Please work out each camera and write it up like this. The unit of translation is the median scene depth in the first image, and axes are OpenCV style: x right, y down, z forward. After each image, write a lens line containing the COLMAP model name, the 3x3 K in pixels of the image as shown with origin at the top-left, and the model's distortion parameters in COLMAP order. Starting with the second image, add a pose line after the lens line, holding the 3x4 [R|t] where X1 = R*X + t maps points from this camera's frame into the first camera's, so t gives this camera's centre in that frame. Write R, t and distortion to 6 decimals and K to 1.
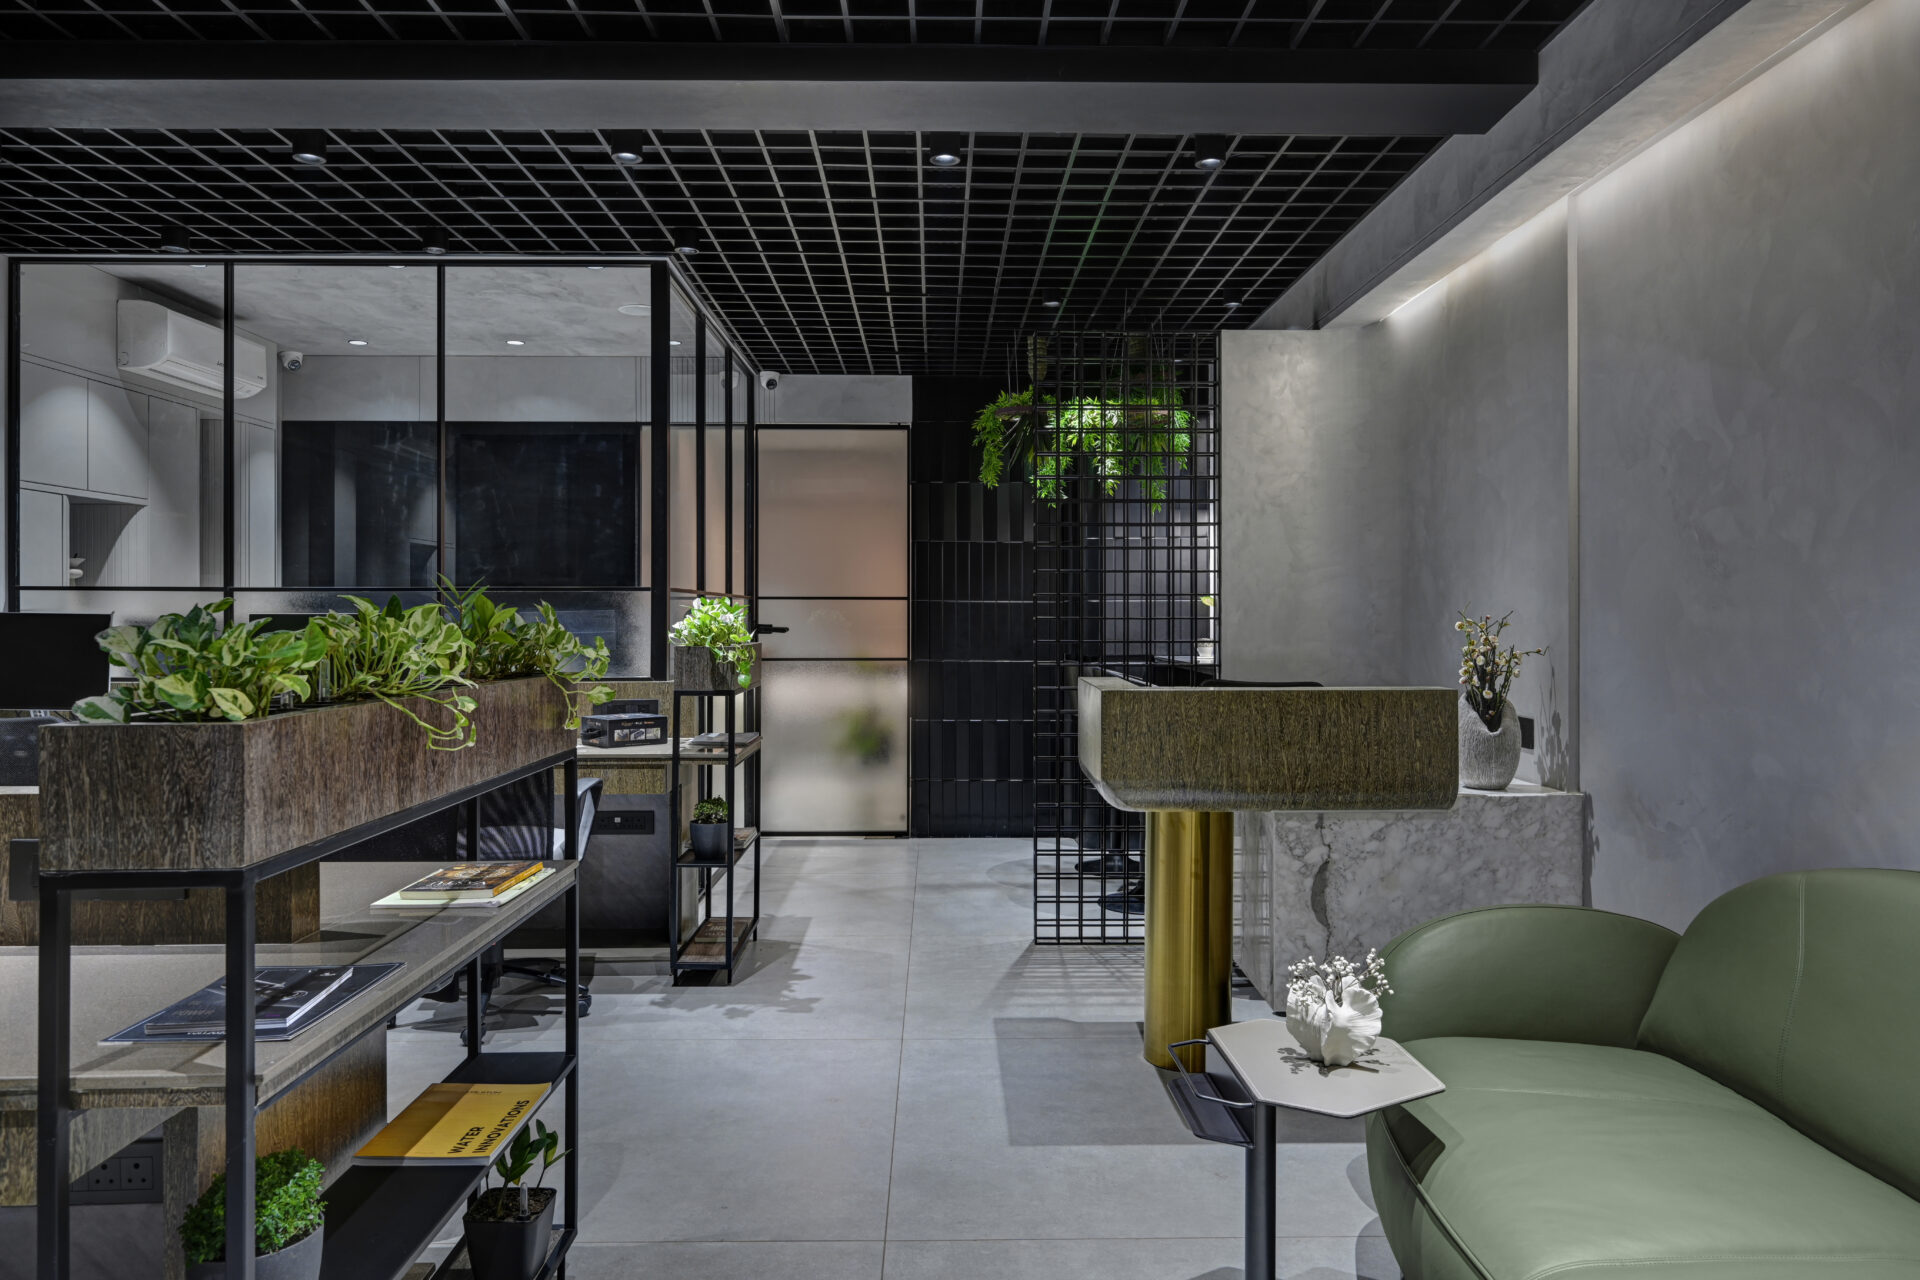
lens RADIAL K [[1270.2, 0, 960.6], [0, 1270.2, 612.9], [0, 0, 1]] dist [-0.005561, 0.000550]
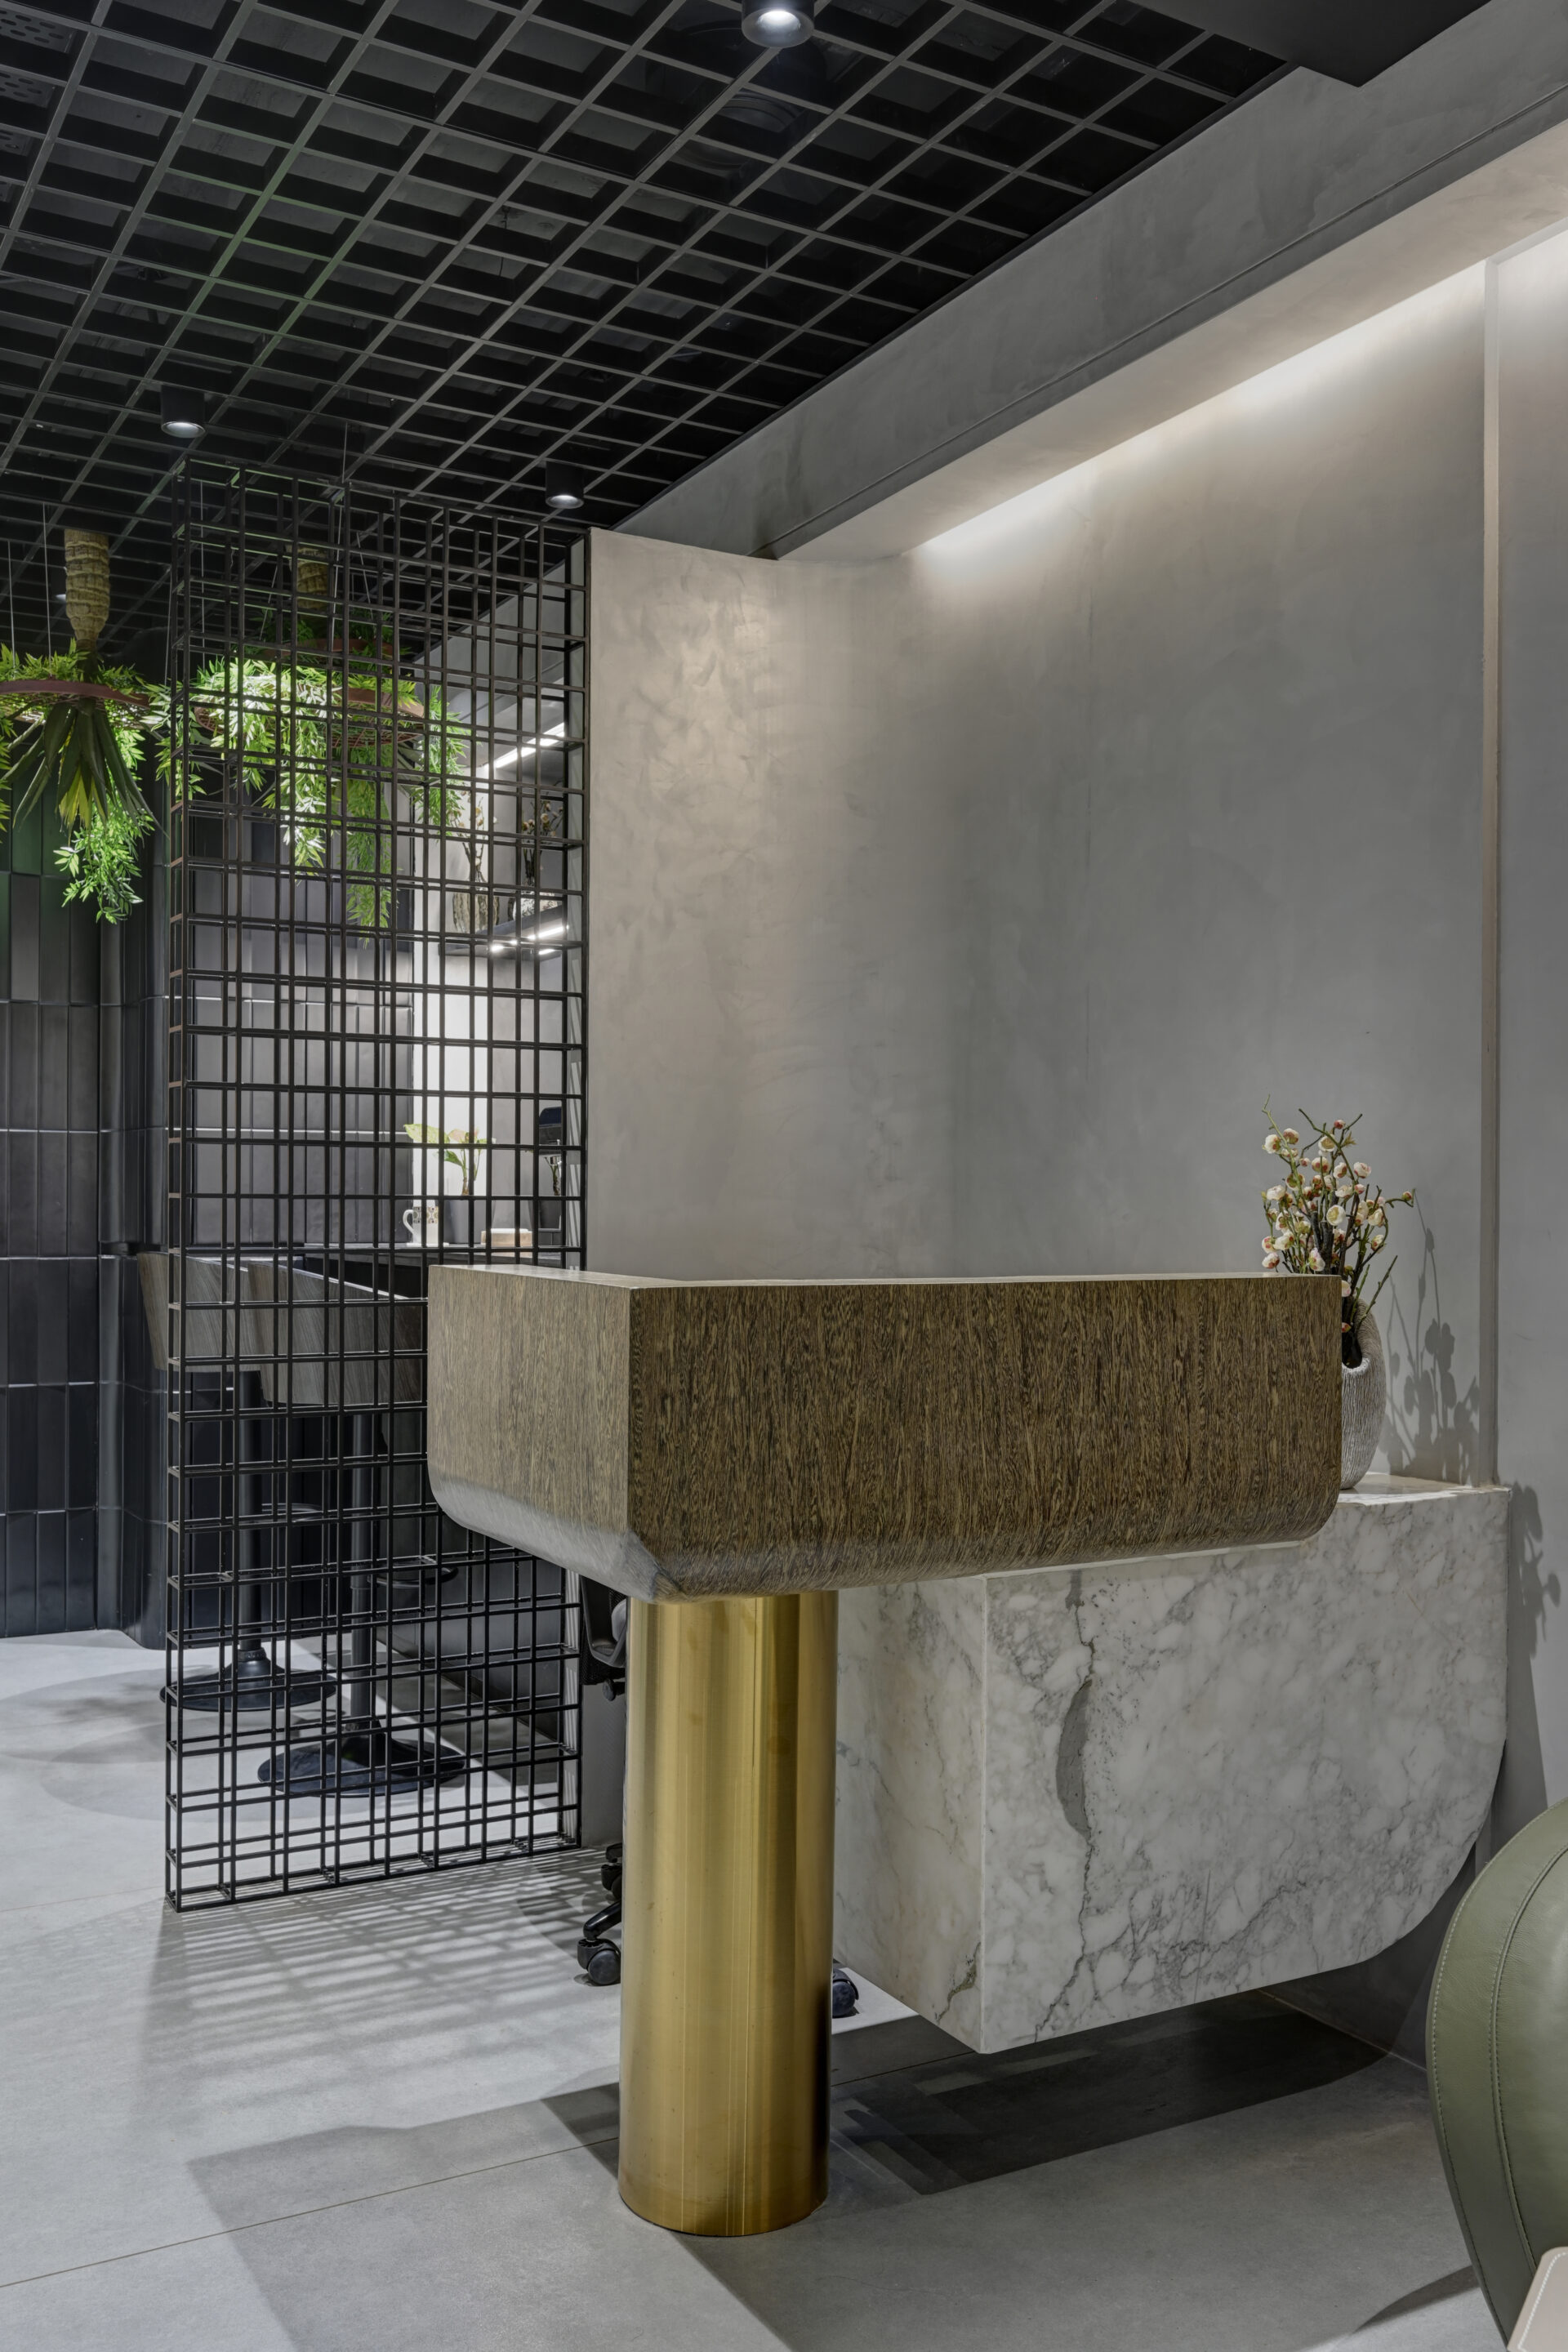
lens RADIAL K [[2061.3, 0, 783.6], [0, 2061.3, 1202.1], [0, 0, 1]] dist [-0.004120, -0.011405]
pose [[0.877679, 0.005495, 0.479217, -0.135105], [-0.006364, 0.999980, 0.000190, 0.034281], [-0.479206, -0.003216, 0.877697, 0.437942]]
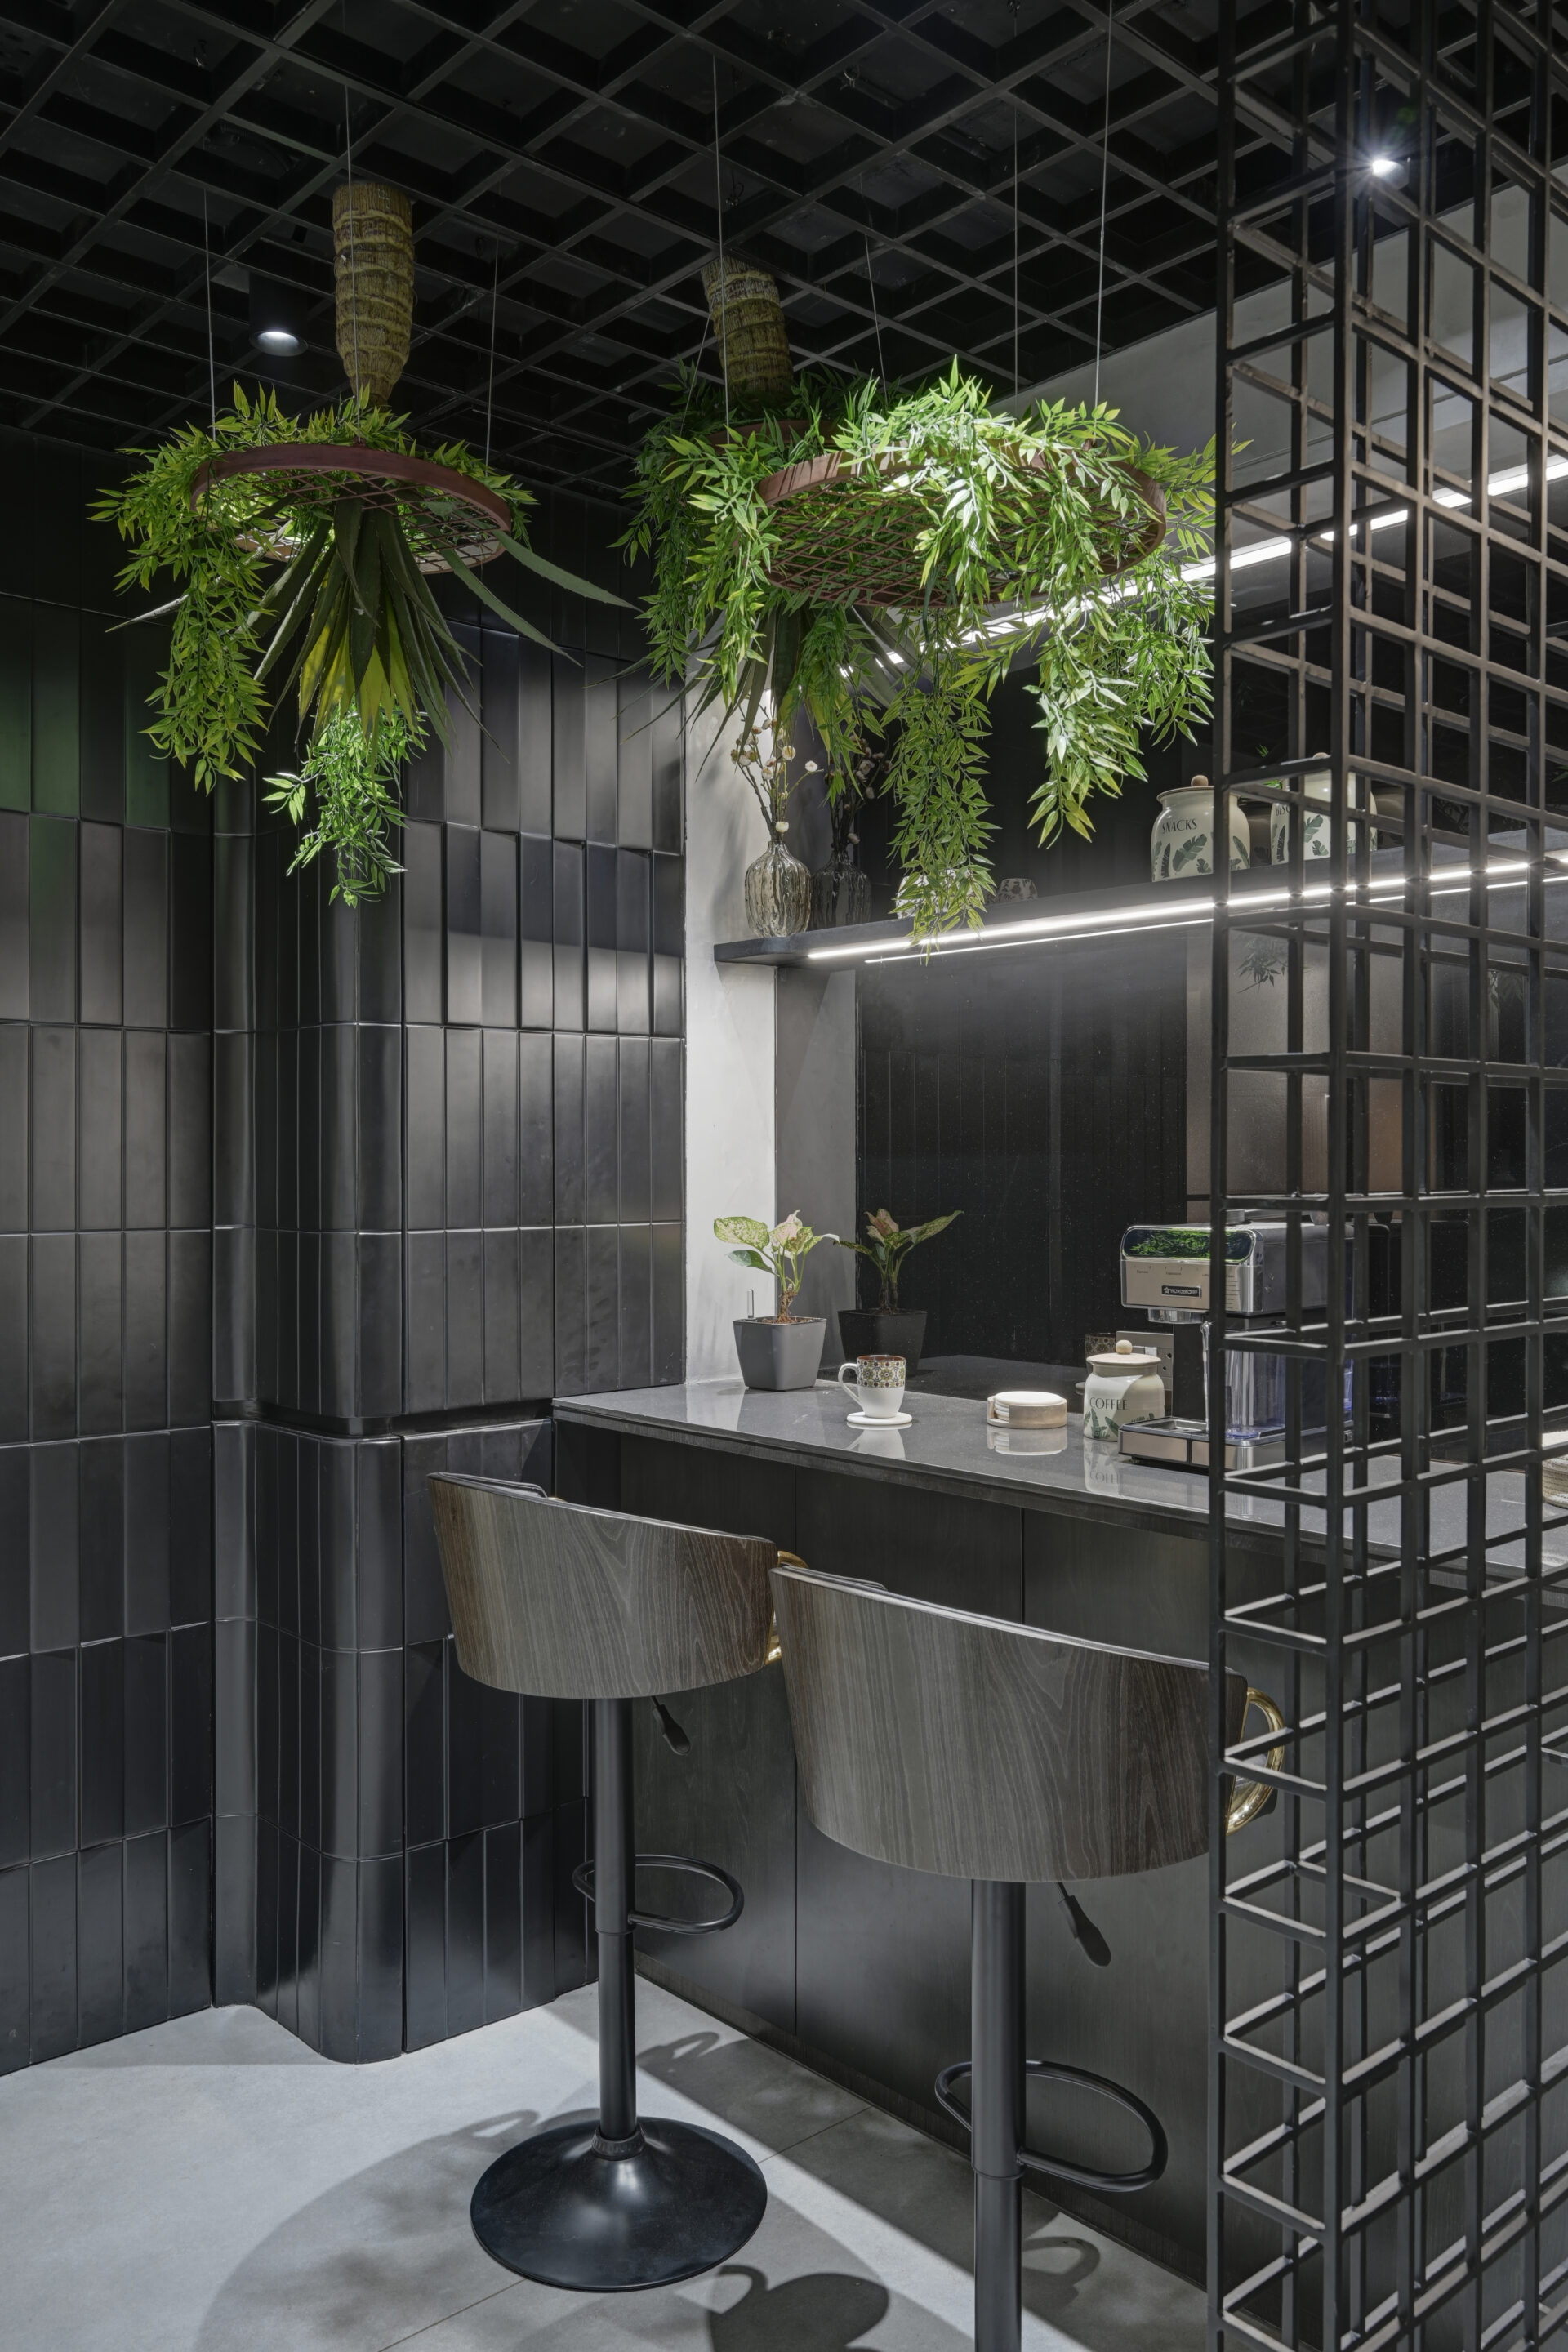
lens RADIAL K [[1795.9, 0, 784.0], [0, 1795.9, 1176.0], [0, 0, 1]] dist [0.001013, -0.000061]
pose [[0.756711, -0.001416, 0.653748, -0.200733], [-0.006050, 0.999940, 0.009169, -0.047455], [-0.653721, -0.010893, 0.756657, 1.185229]]
